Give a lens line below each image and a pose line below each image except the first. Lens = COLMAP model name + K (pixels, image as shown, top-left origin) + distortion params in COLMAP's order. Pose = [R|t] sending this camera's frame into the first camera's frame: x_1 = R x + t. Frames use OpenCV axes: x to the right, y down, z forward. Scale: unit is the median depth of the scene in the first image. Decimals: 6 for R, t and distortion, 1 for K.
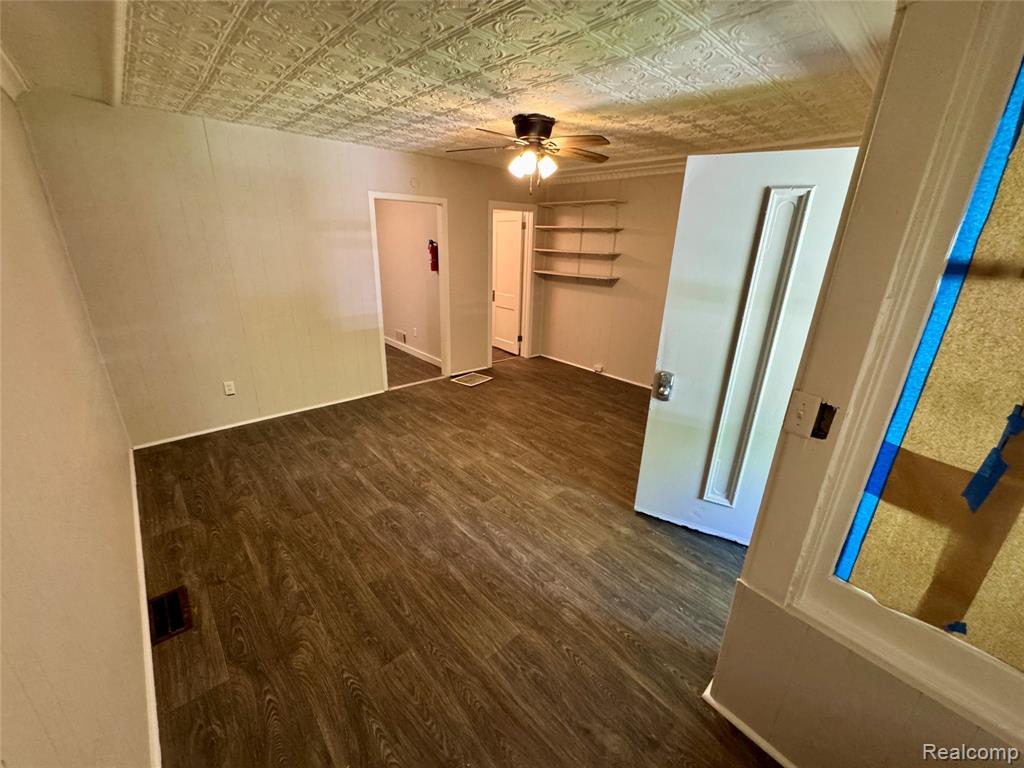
lens RADIAL K [[405.8, 0, 515.4], [0, 405.8, 390.9], [0, 0, 1]] dist [-0.001391, 0.000431]
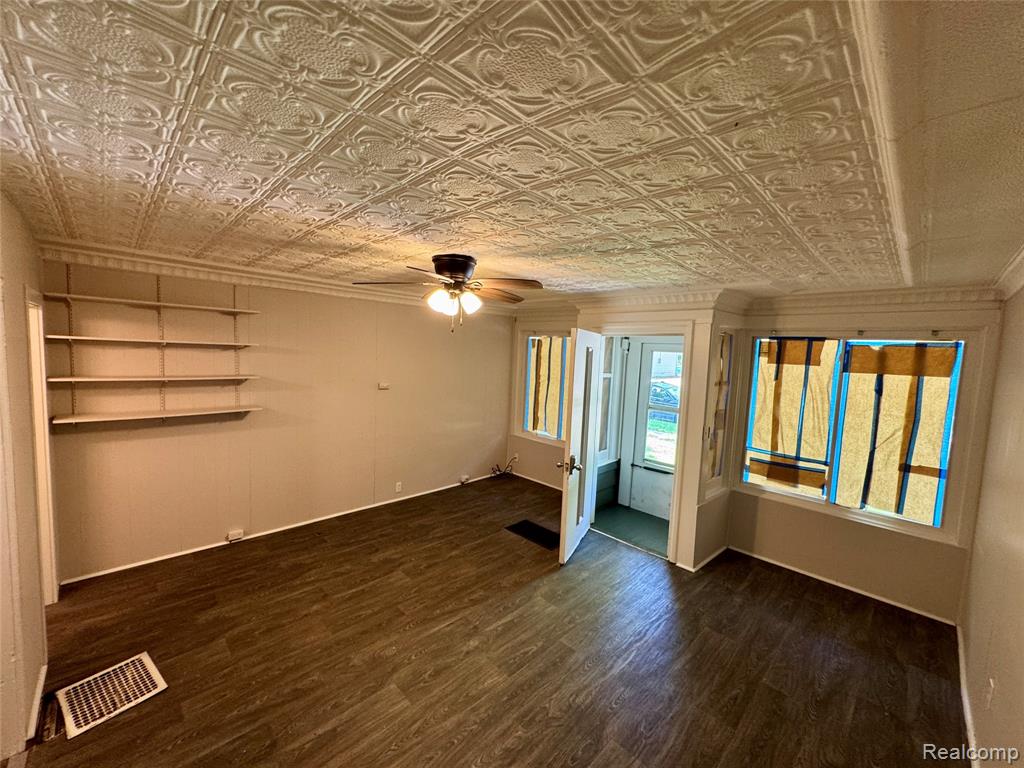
lens RADIAL K [[405.8, 0, 512.2], [0, 405.8, 377.2], [0, 0, 1]] dist [-0.001391, 0.000431]
pose [[-0.036850, -0.090467, 0.995217, -0.661266], [0.309913, 0.945758, 0.097446, -0.320613], [-0.950051, 0.312022, -0.006814, 0.662116]]
